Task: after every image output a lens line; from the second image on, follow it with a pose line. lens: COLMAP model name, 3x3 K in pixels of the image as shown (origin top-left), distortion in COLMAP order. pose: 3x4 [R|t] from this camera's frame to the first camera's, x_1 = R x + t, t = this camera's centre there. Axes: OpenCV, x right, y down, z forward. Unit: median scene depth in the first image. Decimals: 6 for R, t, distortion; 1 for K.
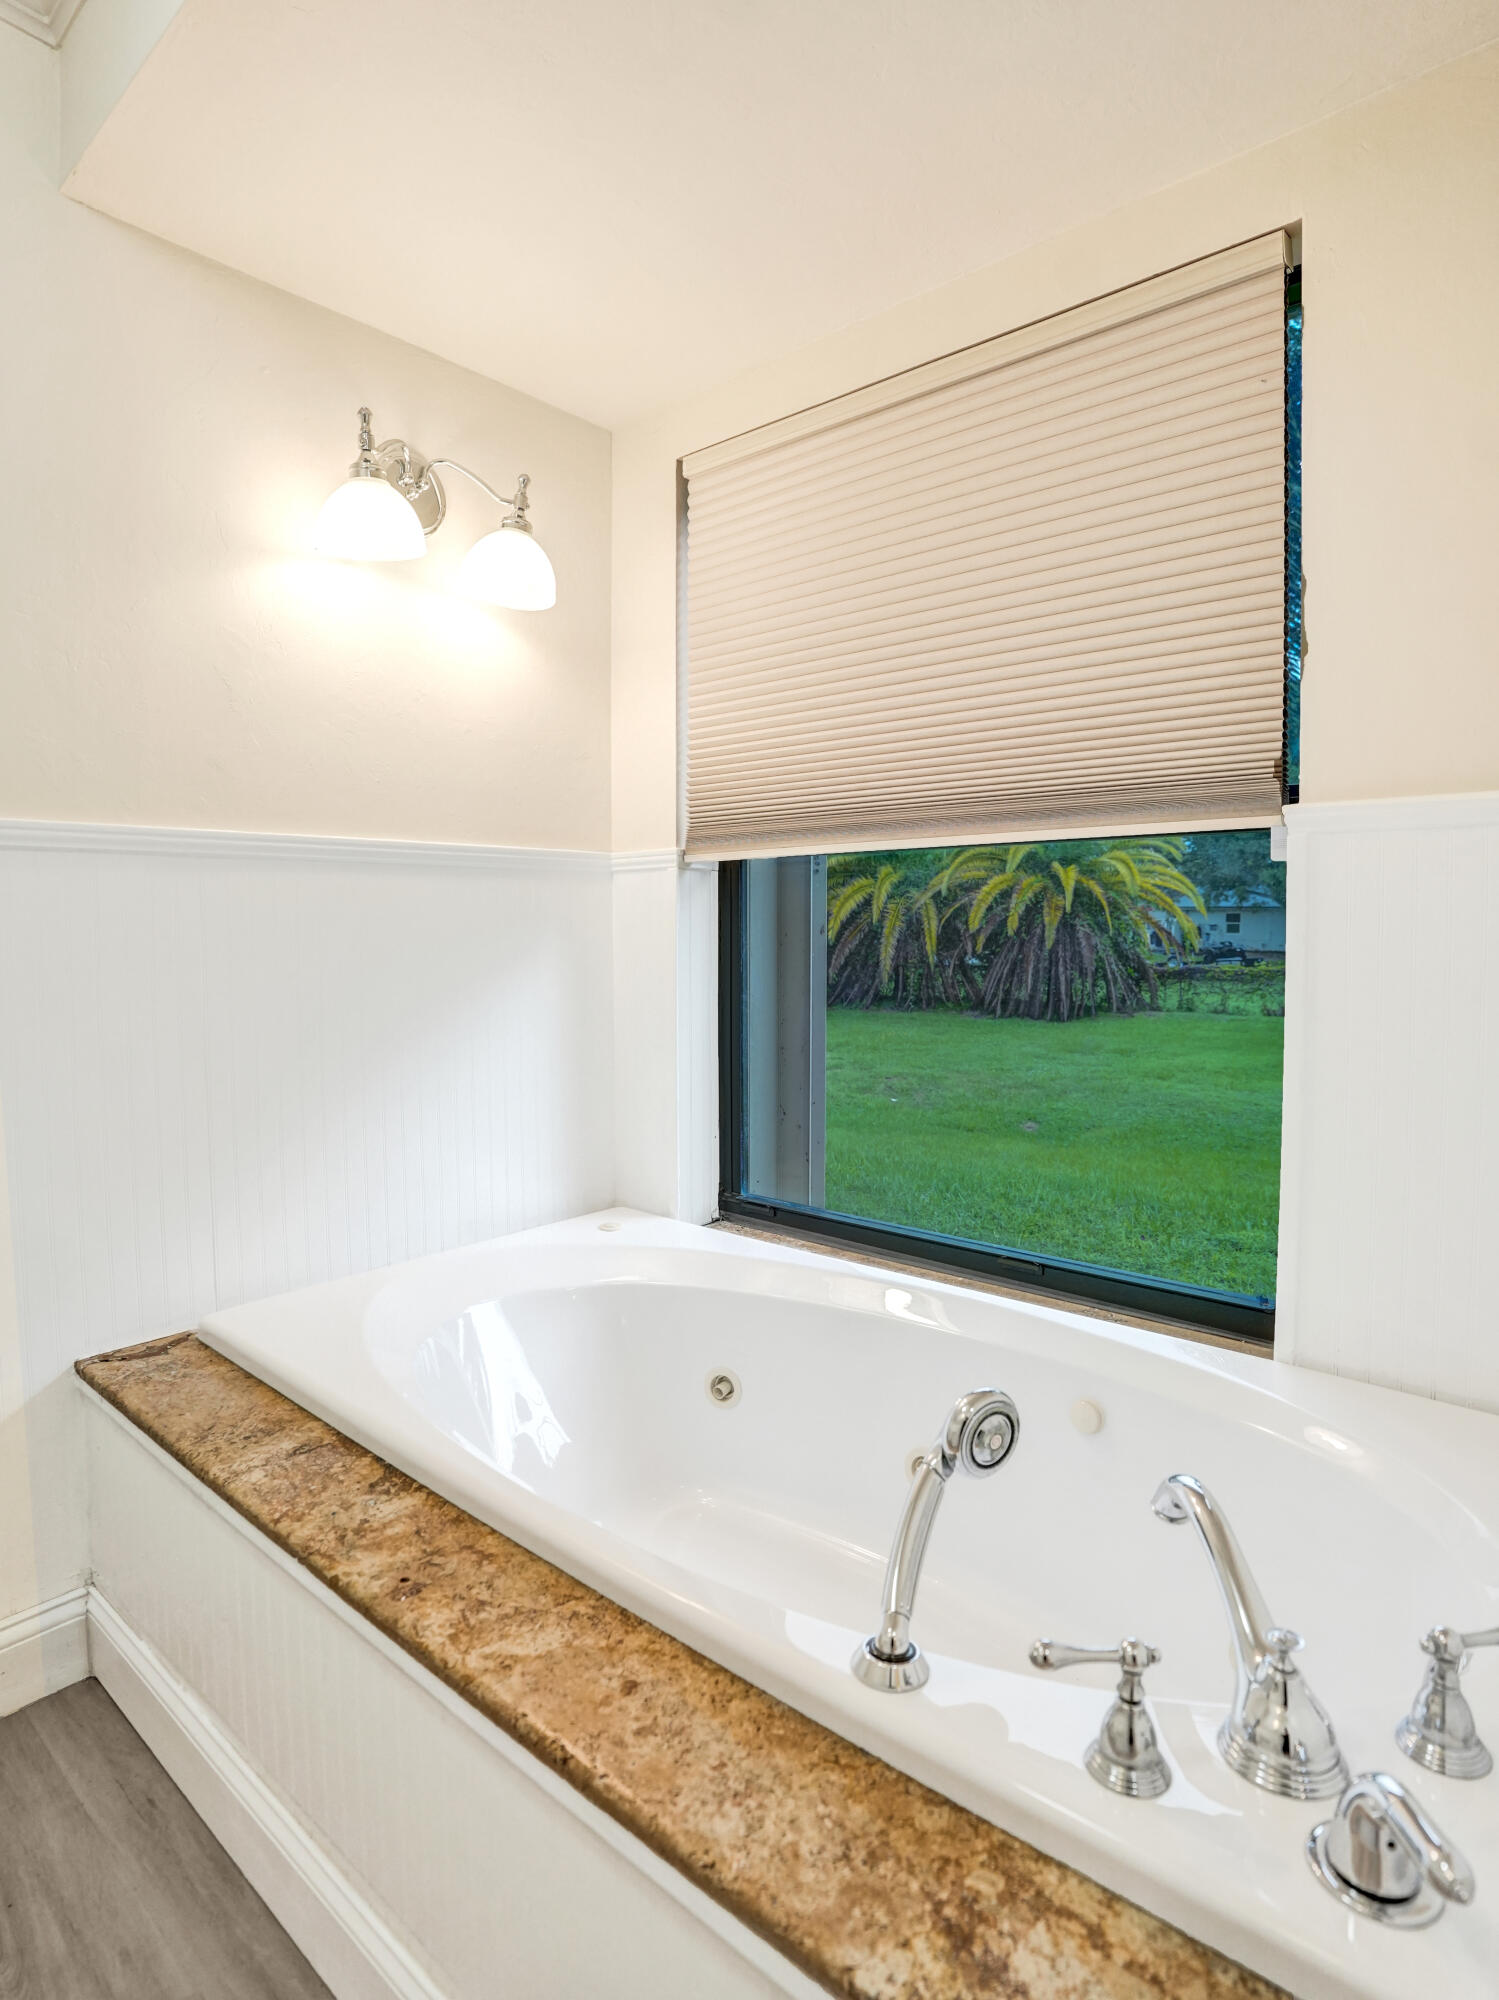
lens RADIAL K [[1111.2, 0, 752.0], [0, 1111.2, 993.1], [0, 0, 1]] dist [-0.023849, 0.002962]
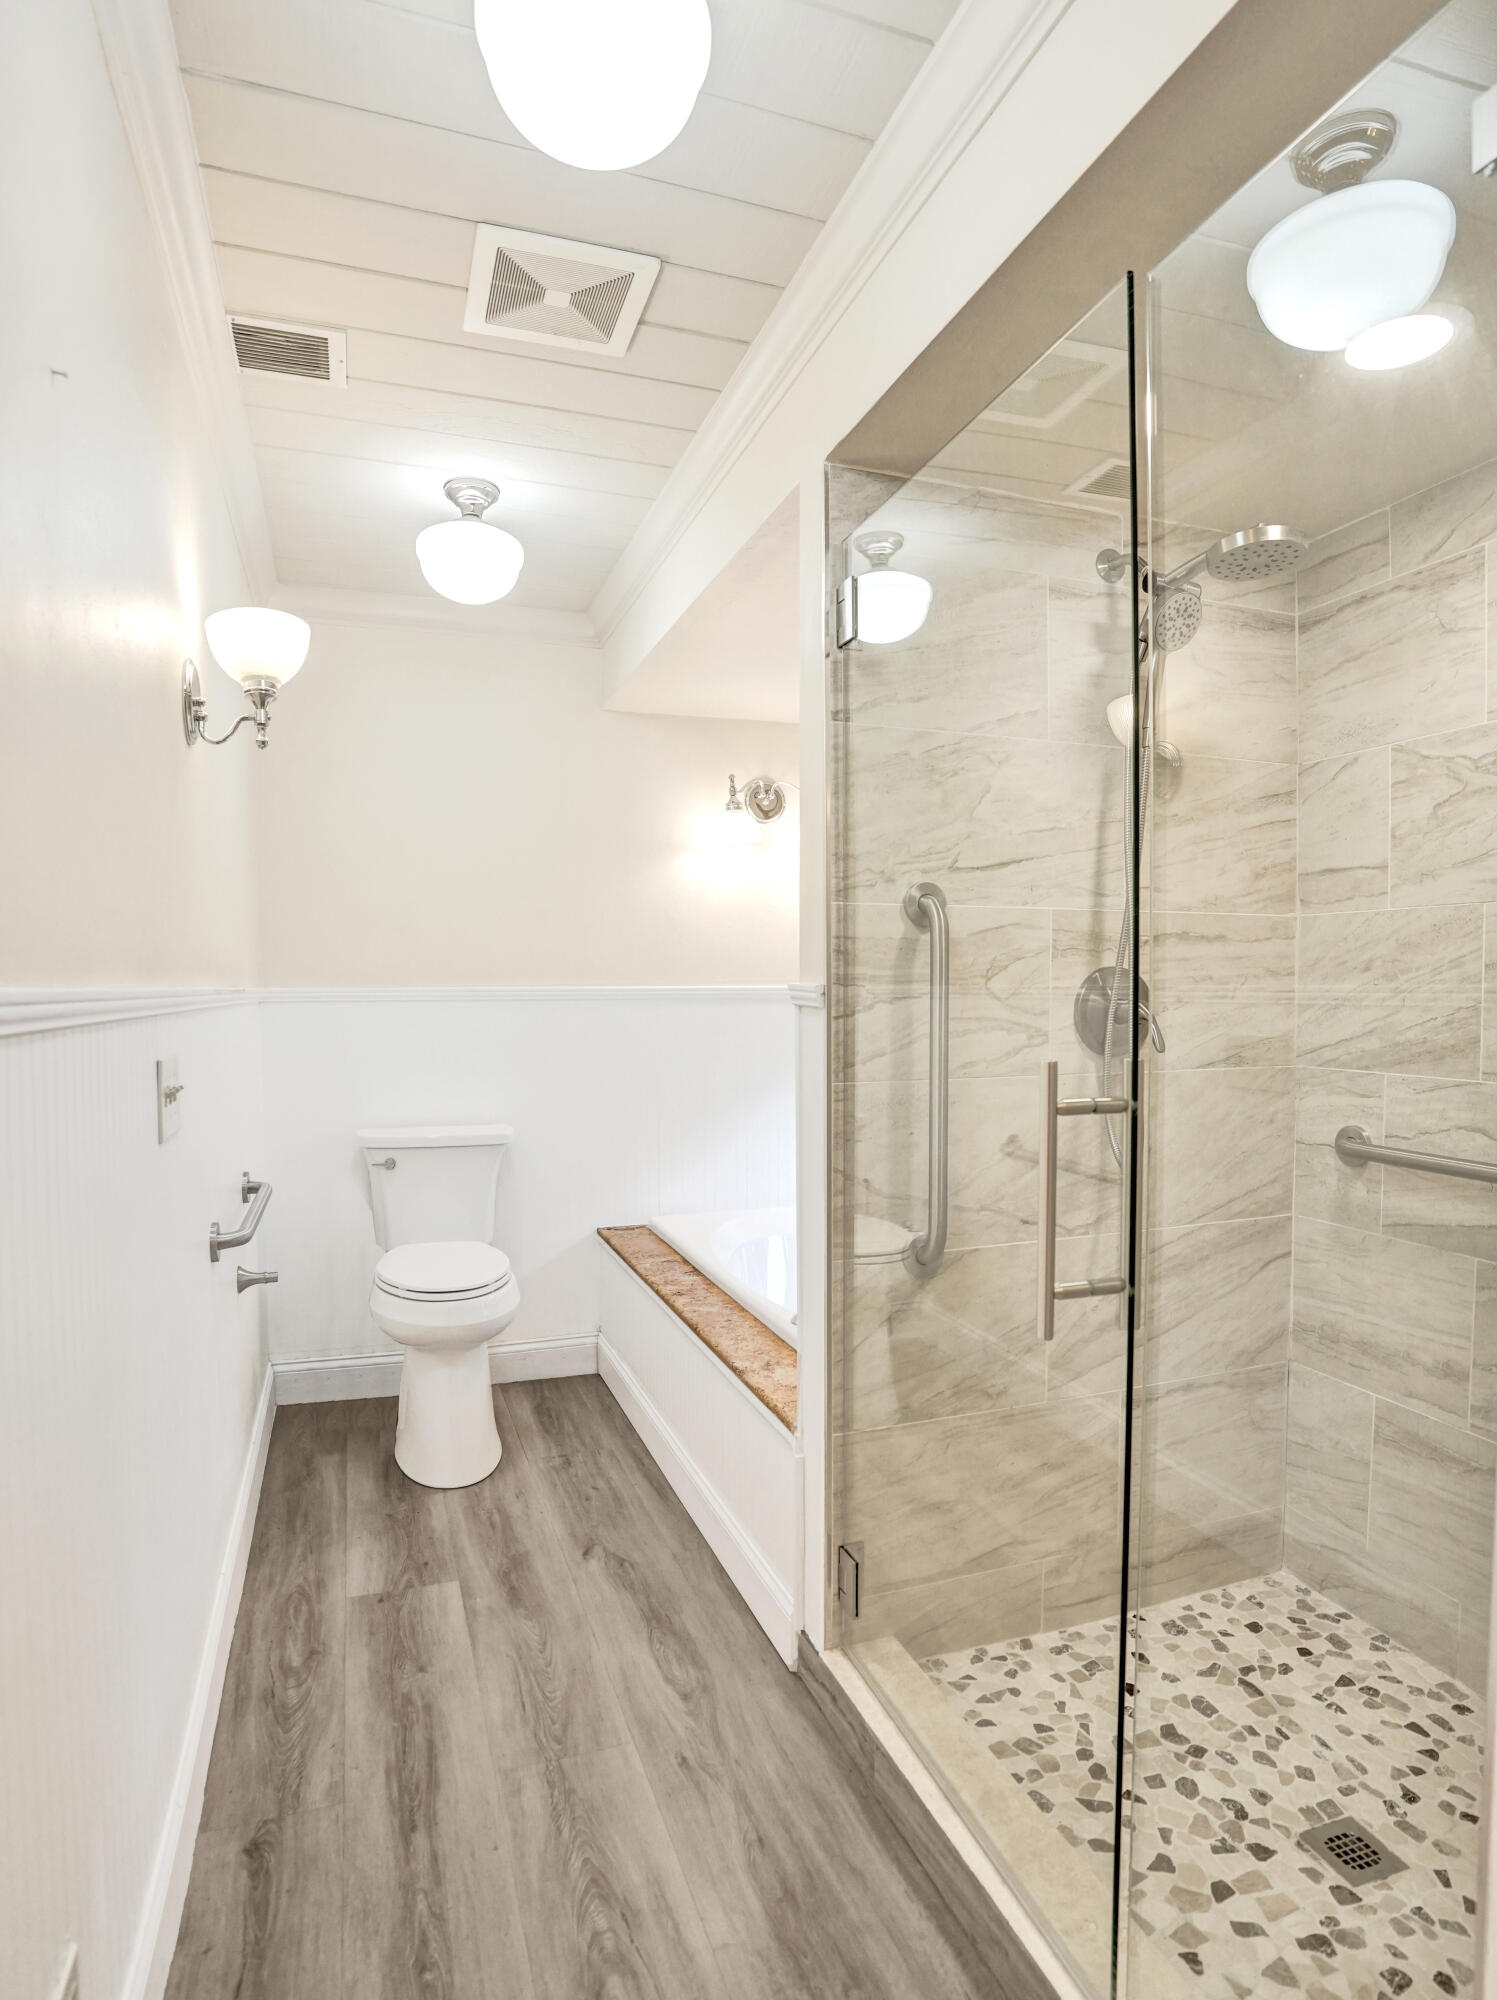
lens RADIAL K [[1111.2, 0, 742.7], [0, 1111.2, 999.1], [0, 0, 1]] dist [-0.023849, 0.002962]
pose [[0.879361, 0.004542, -0.476134, 0.850185], [-0.023089, 0.999185, -0.033110, -0.069850], [0.475595, 0.040109, 0.878749, -1.018857]]
